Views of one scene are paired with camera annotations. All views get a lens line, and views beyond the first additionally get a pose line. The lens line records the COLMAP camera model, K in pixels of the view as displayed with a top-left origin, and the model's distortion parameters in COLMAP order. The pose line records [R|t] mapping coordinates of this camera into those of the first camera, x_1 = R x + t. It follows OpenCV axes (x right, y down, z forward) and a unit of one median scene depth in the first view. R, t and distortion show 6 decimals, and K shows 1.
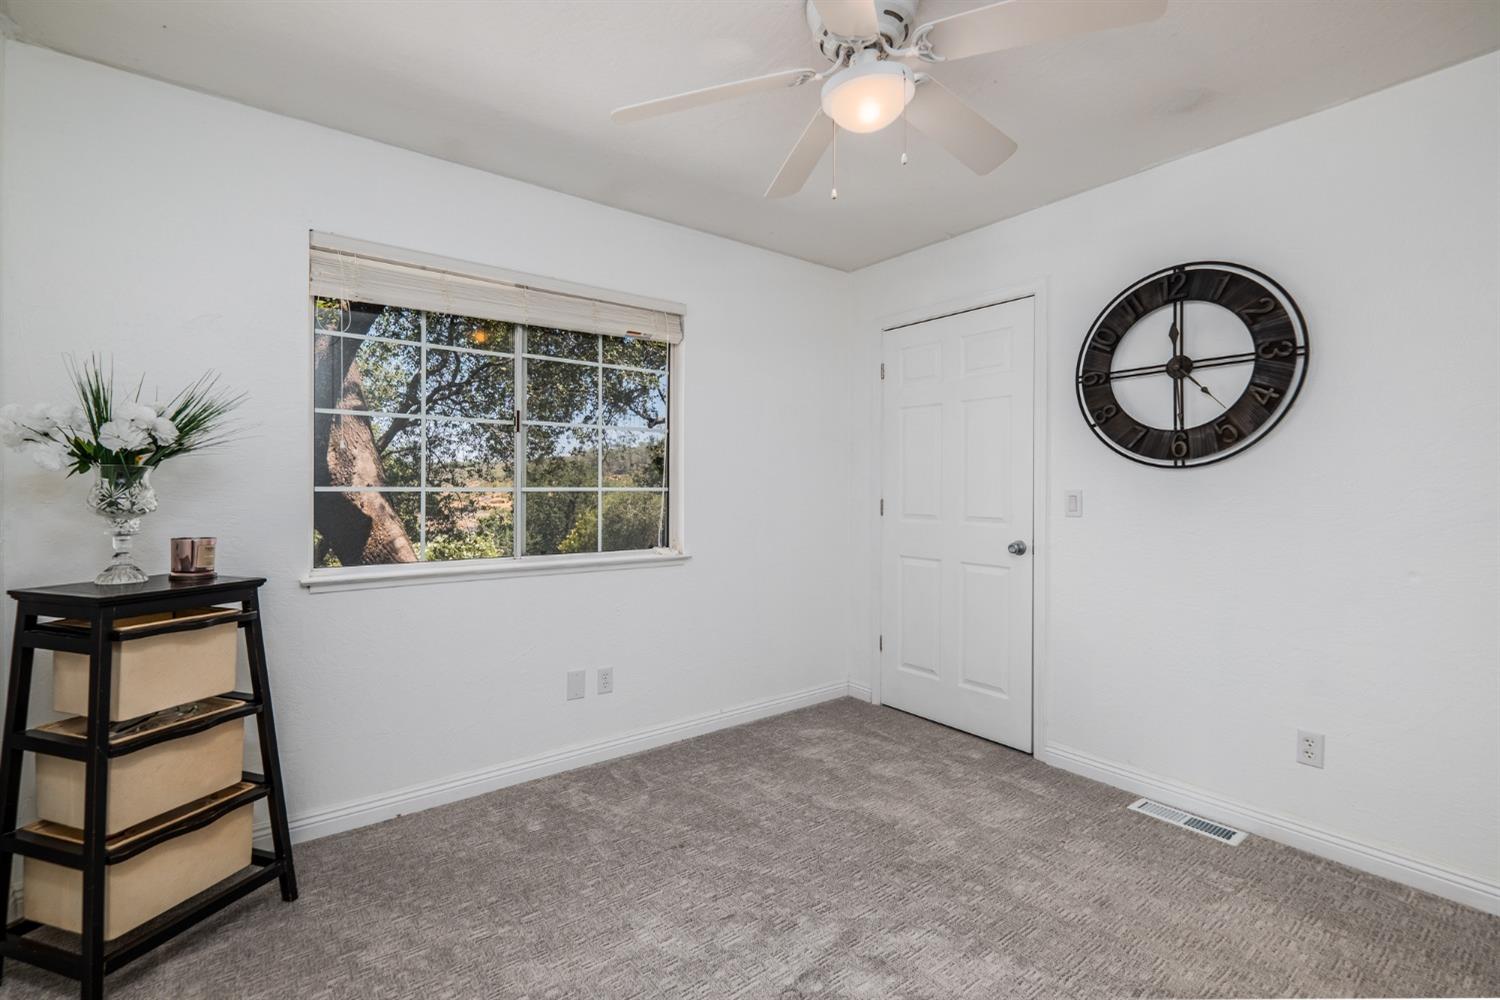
lens RADIAL K [[664.0, 0, 750.0], [0, 664.0, 500.0], [0, 0, 1]] dist [0.000717, -0.000019]
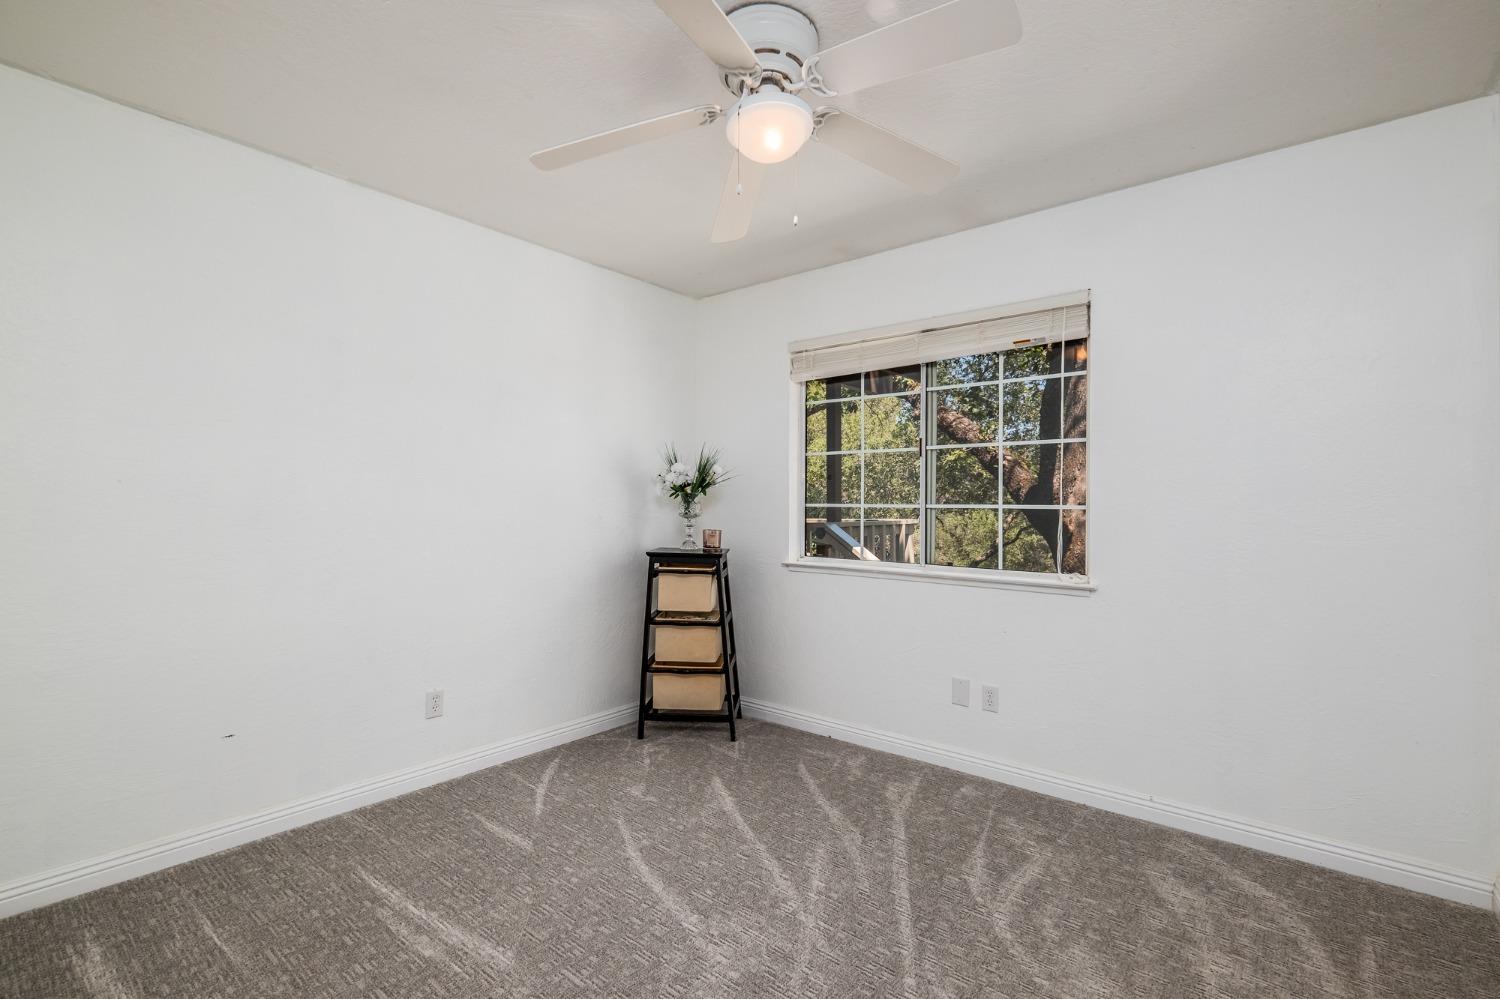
lens RADIAL K [[660.7, 0, 750.9], [0, 660.7, 503.8], [0, 0, 1]] dist [-0.002930, -0.000492]
pose [[0.238488, 0.001254, -0.971145, 0.787671], [-0.024176, 0.999697, -0.004646, -0.008680], [0.970845, 0.024587, 0.238446, 0.488578]]
